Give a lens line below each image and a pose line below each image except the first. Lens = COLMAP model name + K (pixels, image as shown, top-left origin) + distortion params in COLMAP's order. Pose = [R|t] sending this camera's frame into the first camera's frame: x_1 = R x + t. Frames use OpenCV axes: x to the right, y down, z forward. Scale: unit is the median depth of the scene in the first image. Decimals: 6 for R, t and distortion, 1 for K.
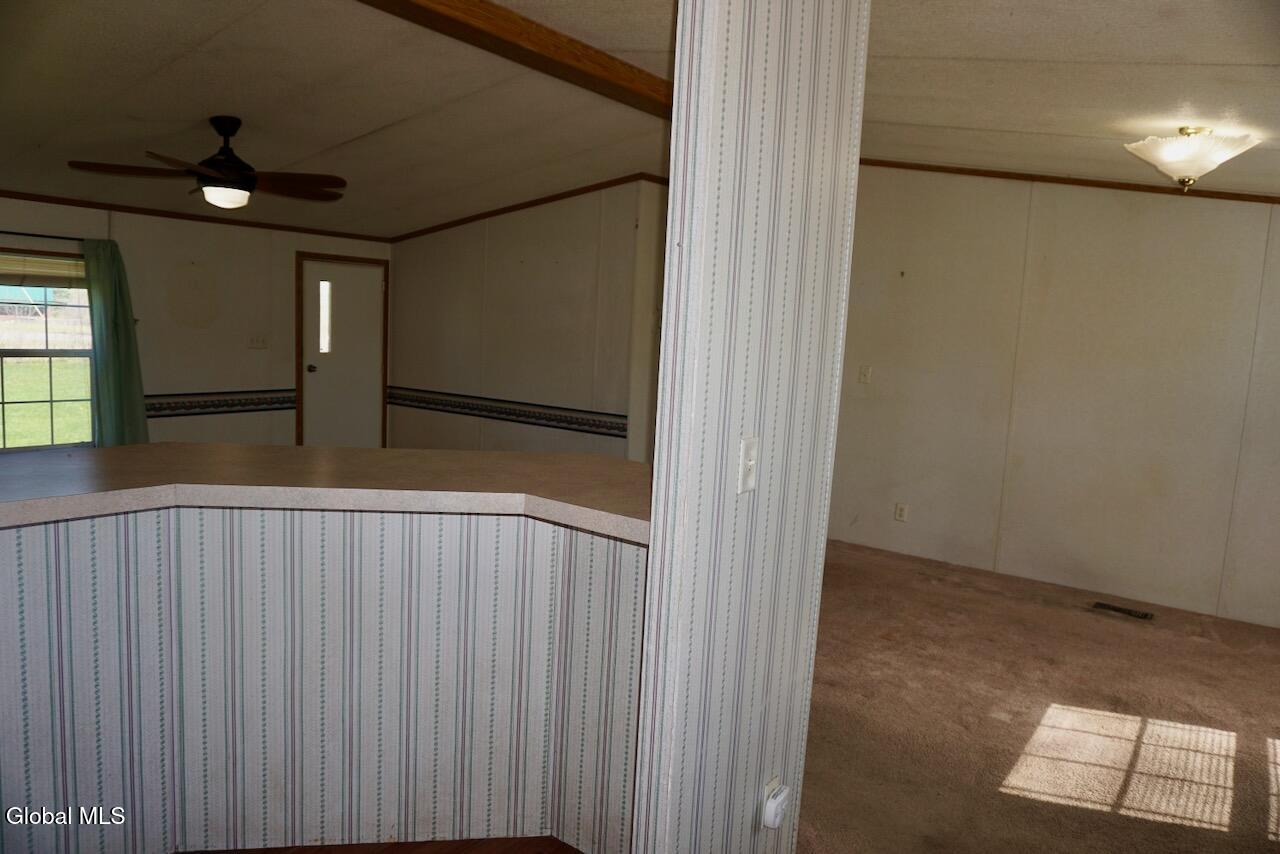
lens RADIAL K [[850.8, 0, 645.5], [0, 850.8, 430.5], [0, 0, 1]] dist [-0.045852, 0.034968]
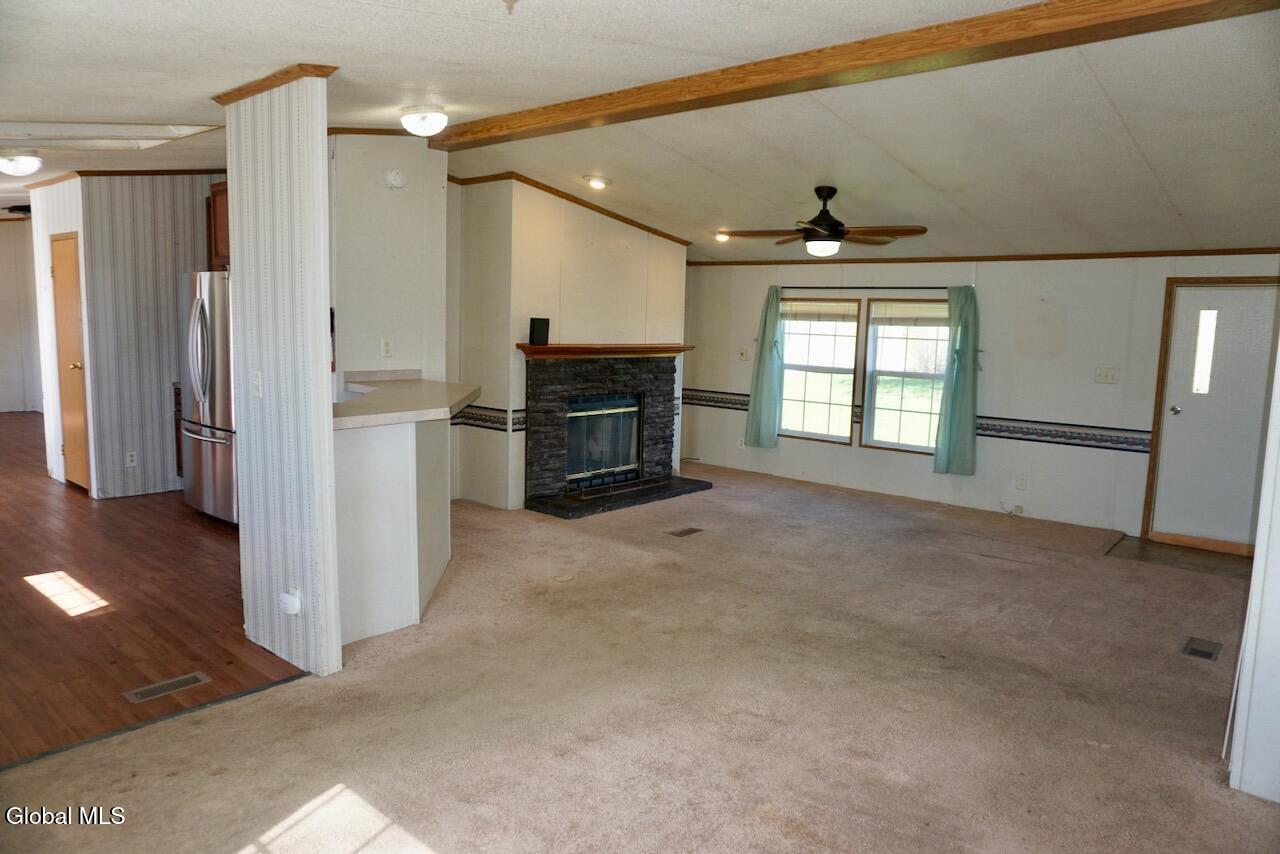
lens RADIAL K [[850.8, 0, 631.8], [0, 850.8, 430.8], [0, 0, 1]] dist [-0.045852, 0.034968]
pose [[-0.101349, 0.076011, -0.991943, 0.862160], [-0.156771, 0.983399, 0.091374, -0.073624], [0.982421, 0.164768, -0.087750, 0.880618]]
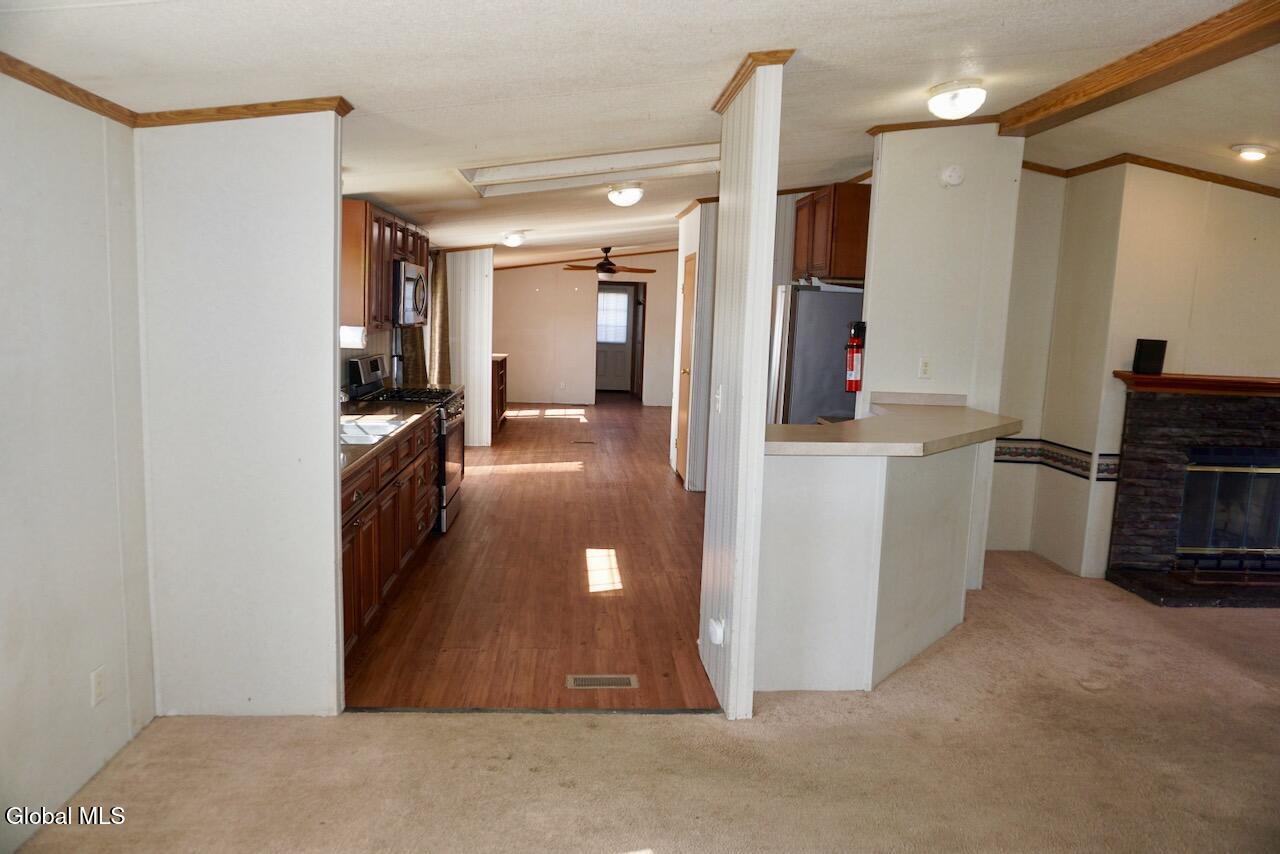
lens RADIAL K [[850.8, 0, 636.4], [0, 850.8, 428.3], [0, 0, 1]] dist [-0.045852, 0.034968]
pose [[-0.763588, 0.006302, -0.645673, 0.647542], [-0.155992, 0.968533, 0.193933, -0.102328], [0.626578, 0.248804, -0.738577, 0.994995]]
